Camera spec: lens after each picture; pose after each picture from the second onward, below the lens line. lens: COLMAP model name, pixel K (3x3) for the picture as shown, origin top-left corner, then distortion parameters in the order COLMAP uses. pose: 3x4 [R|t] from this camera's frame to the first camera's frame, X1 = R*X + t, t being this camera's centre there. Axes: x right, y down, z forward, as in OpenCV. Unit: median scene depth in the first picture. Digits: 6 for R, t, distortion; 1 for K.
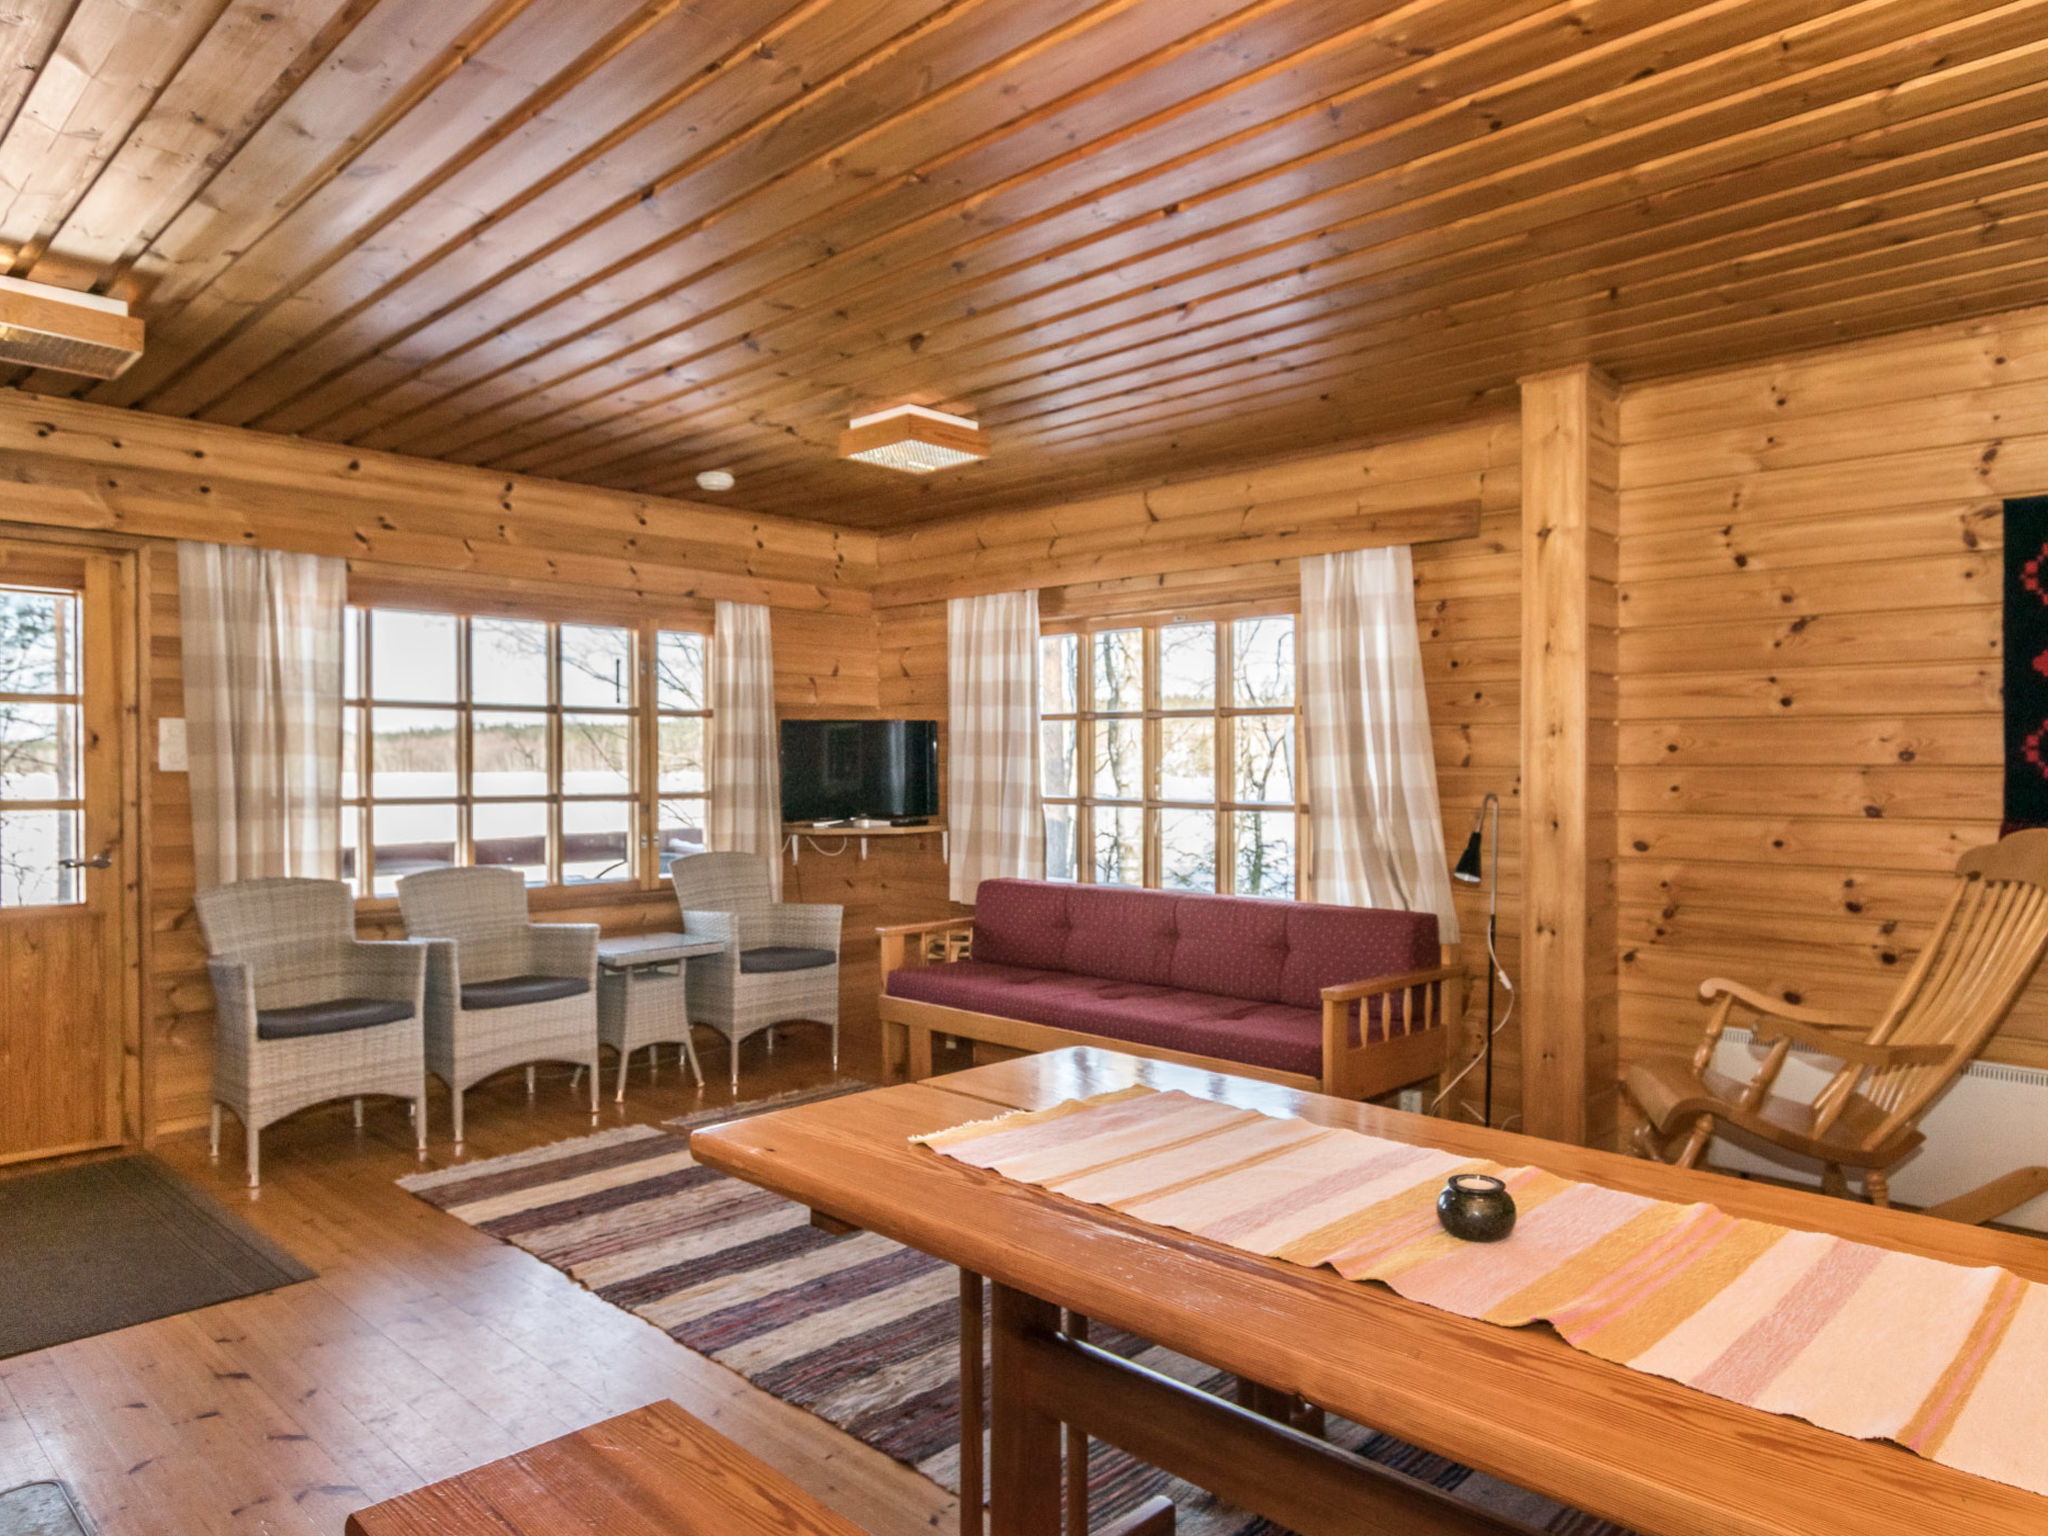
lens RADIAL K [[1345.9, 0, 1024.0], [0, 1345.9, 768.0], [0, 0, 1]] dist [0.001732, 0.001580]
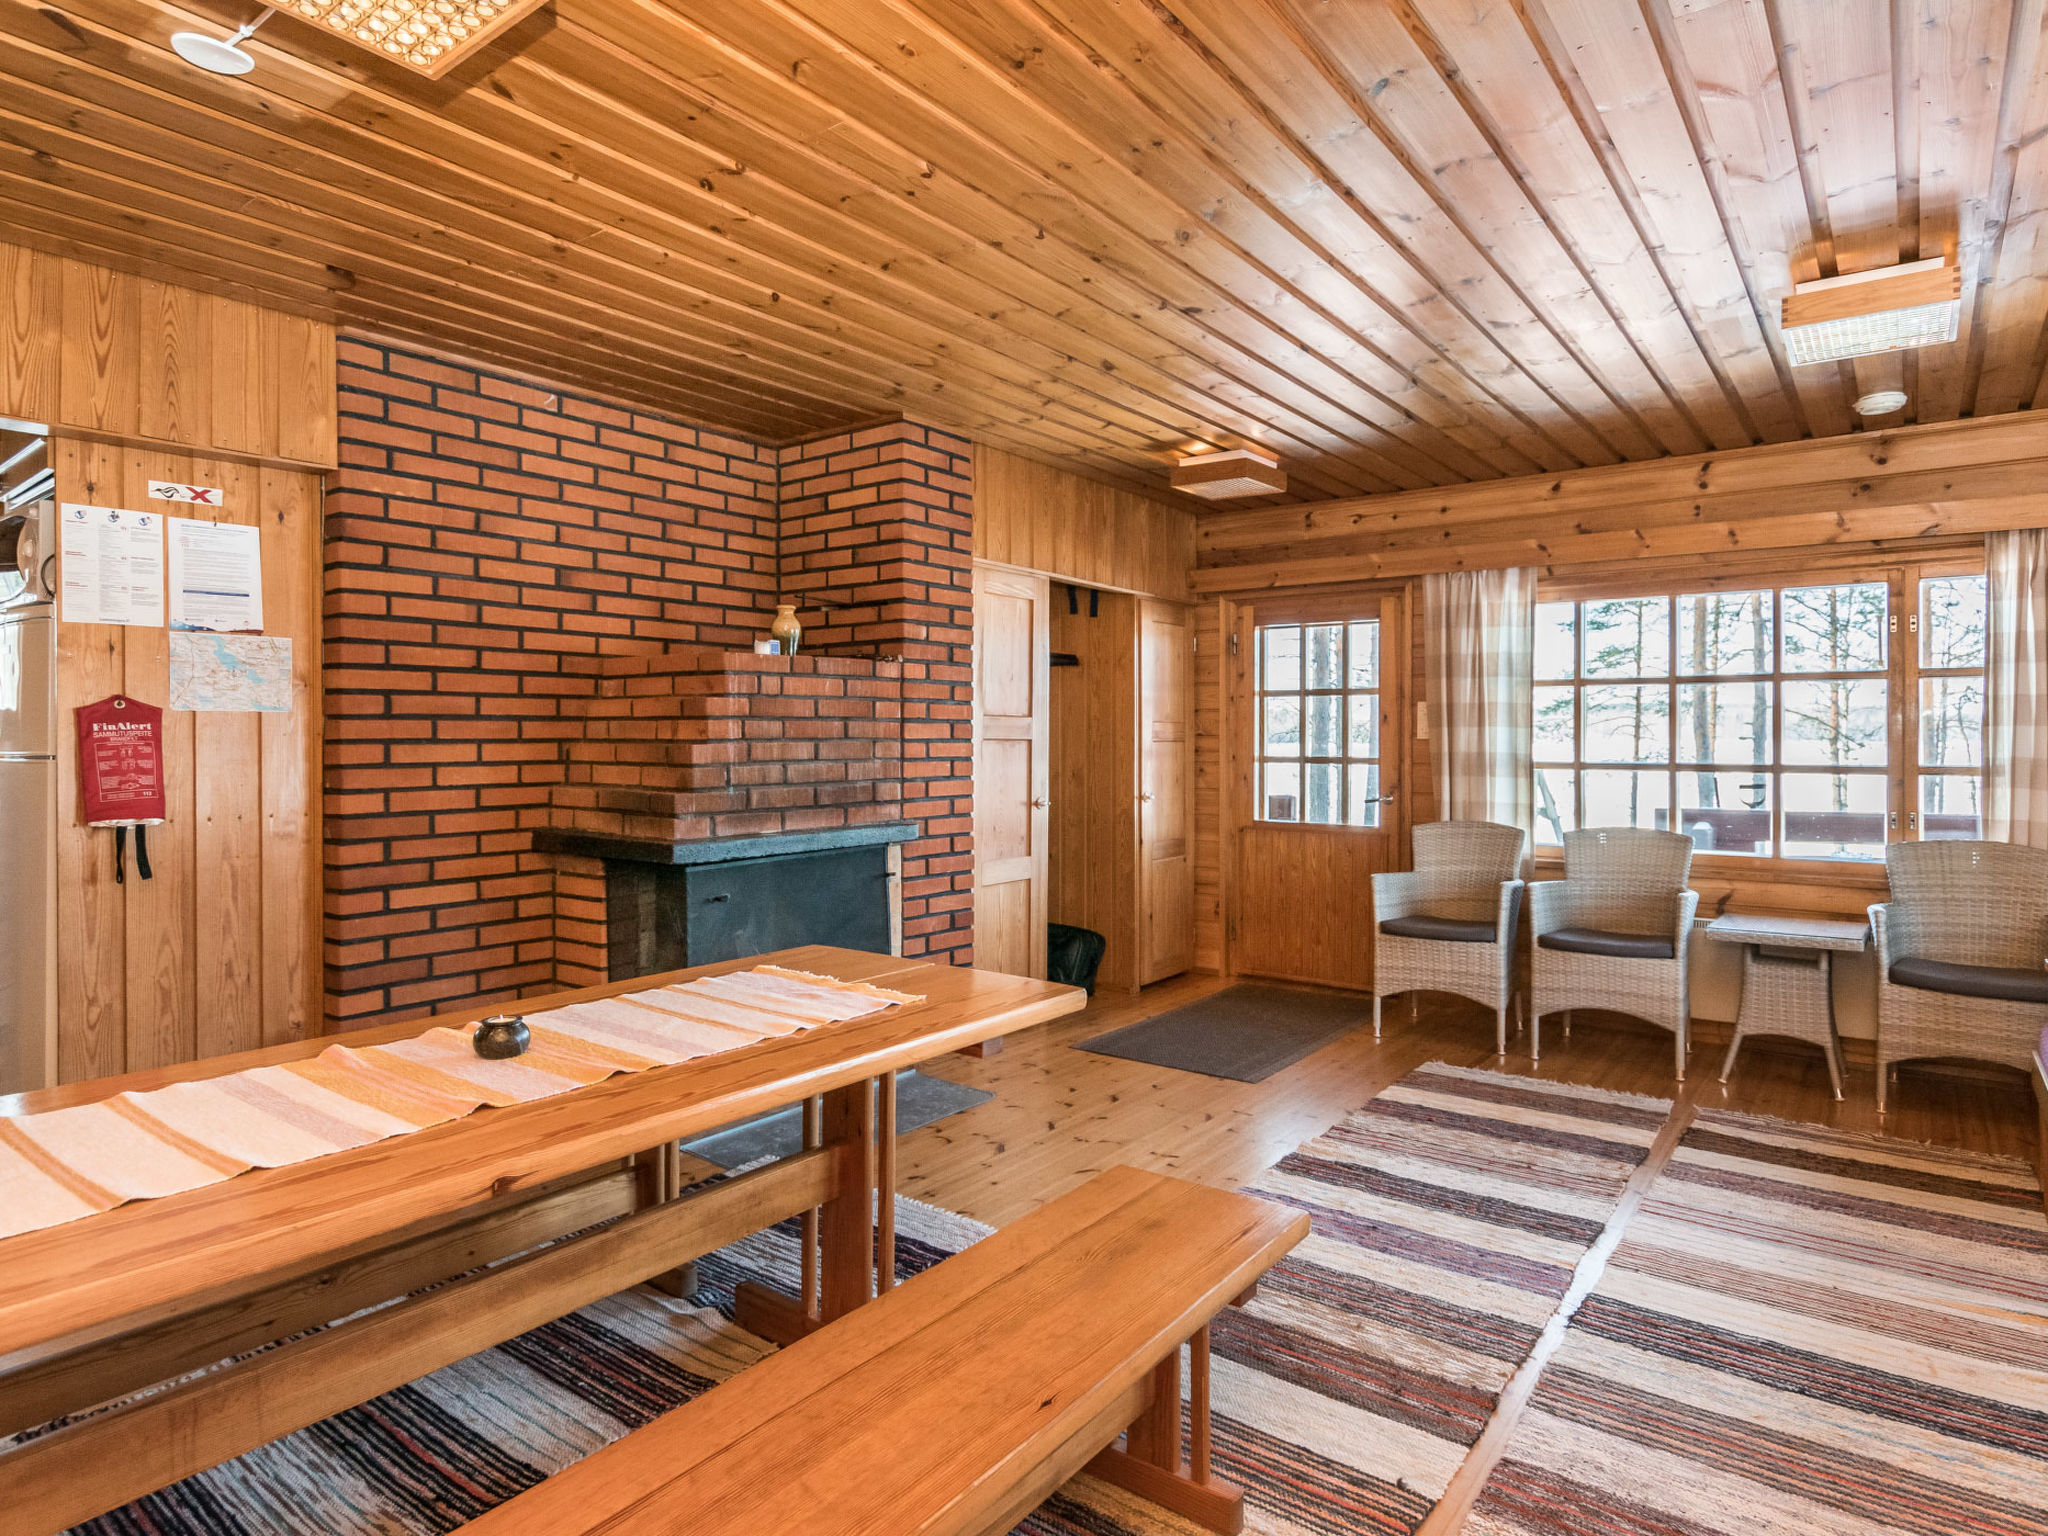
lens RADIAL K [[1149.8, 0, 1026.4], [0, 1149.8, 728.1], [0, 0, 1]] dist [0.024052, -0.000360]
pose [[0.128751, -0.005409, -0.991662, 0.516687], [0.001045, 0.999985, -0.005319, -0.003934], [0.991676, -0.000351, 0.128755, 0.435385]]
